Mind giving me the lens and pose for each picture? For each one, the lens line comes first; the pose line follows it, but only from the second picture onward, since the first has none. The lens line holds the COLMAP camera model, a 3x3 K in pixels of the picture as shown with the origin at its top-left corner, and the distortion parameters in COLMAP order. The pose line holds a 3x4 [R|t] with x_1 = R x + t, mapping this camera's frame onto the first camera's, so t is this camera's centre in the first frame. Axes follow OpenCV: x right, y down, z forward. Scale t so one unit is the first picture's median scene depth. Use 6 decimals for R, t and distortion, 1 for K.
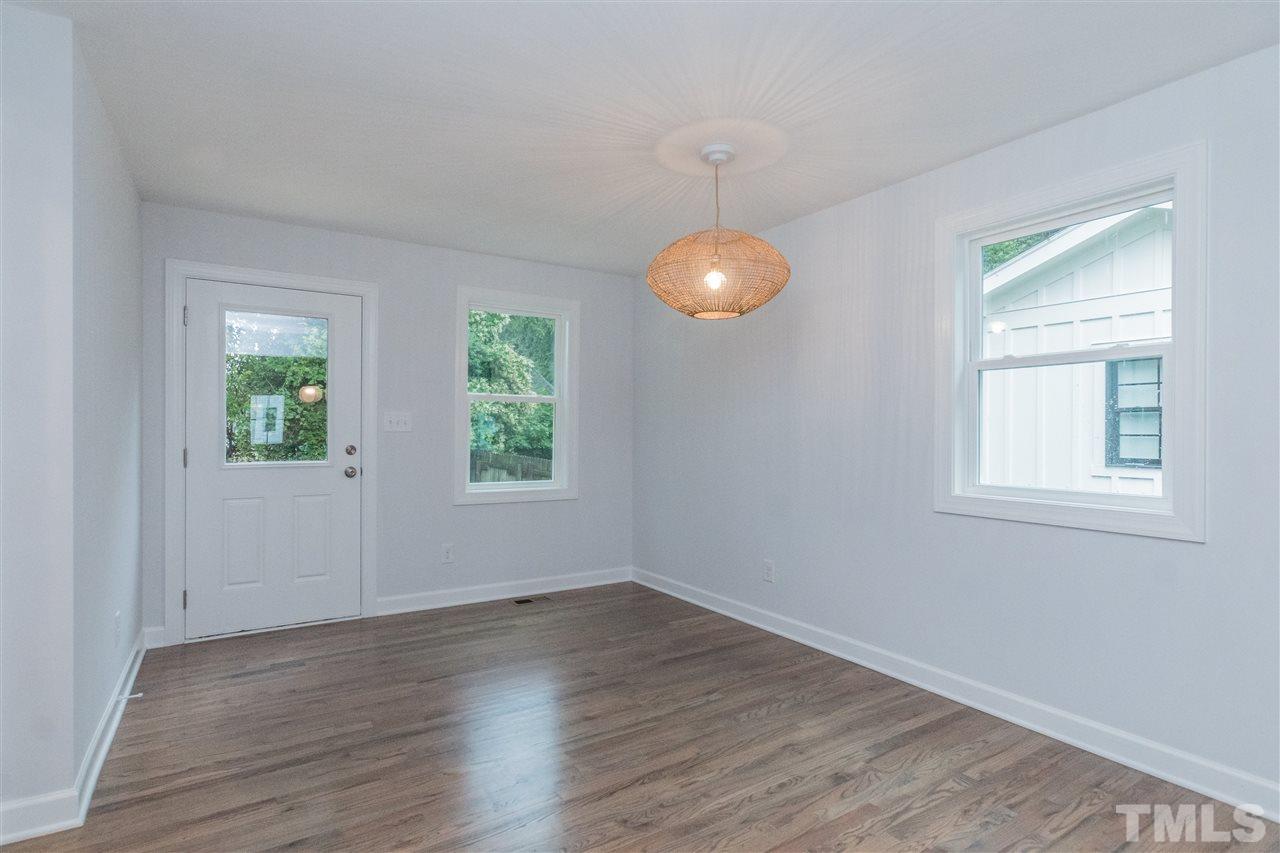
lens RADIAL K [[619.9, 0, 631.7], [0, 619.9, 429.6], [0, 0, 1]] dist [-0.000489, 0.002123]
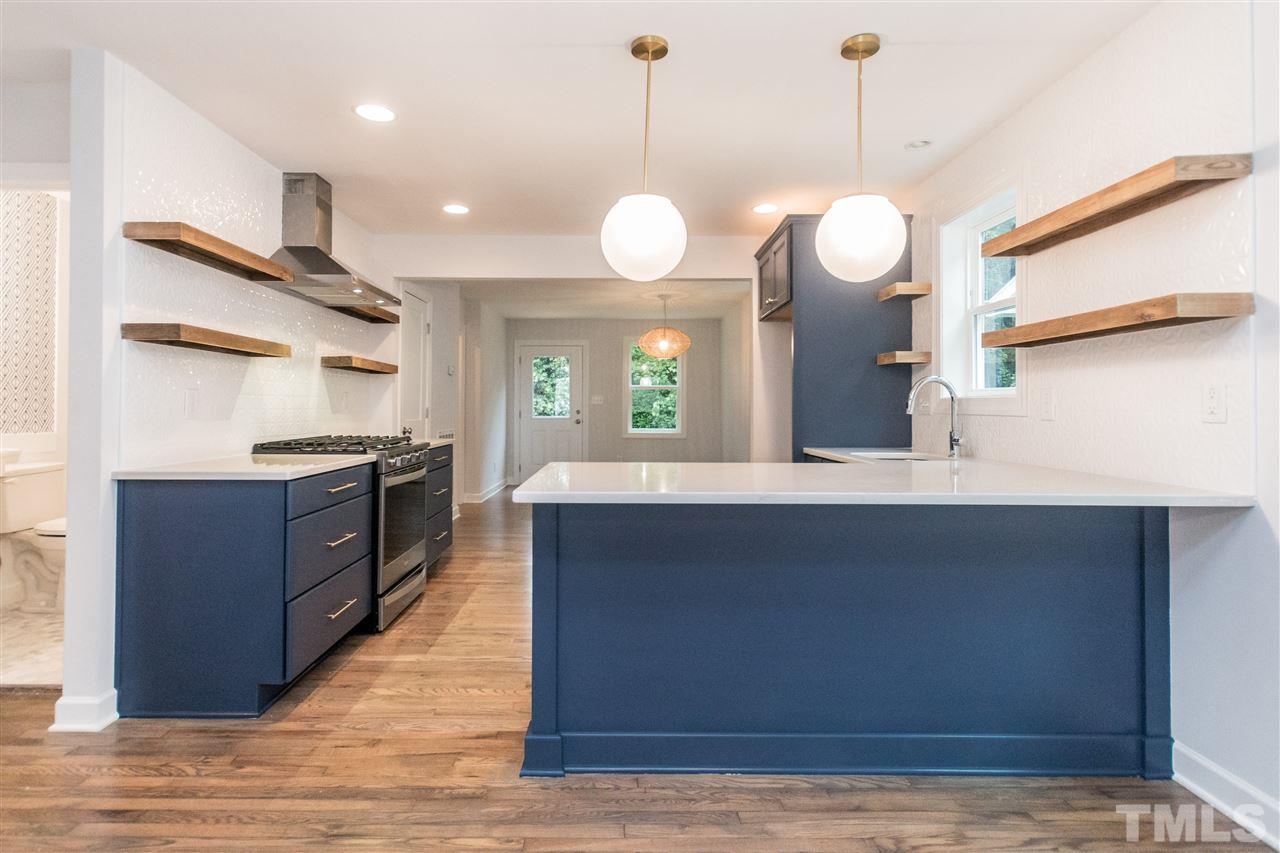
lens RADIAL K [[619.9, 0, 631.7], [0, 619.9, 429.6], [0, 0, 1]] dist [-0.000489, 0.002123]
pose [[0.848354, 0.017194, -0.529151, 0.898801], [0.003270, 0.999283, 0.037712, 0.008955], [0.529420, -0.033724, 0.847690, -0.848787]]
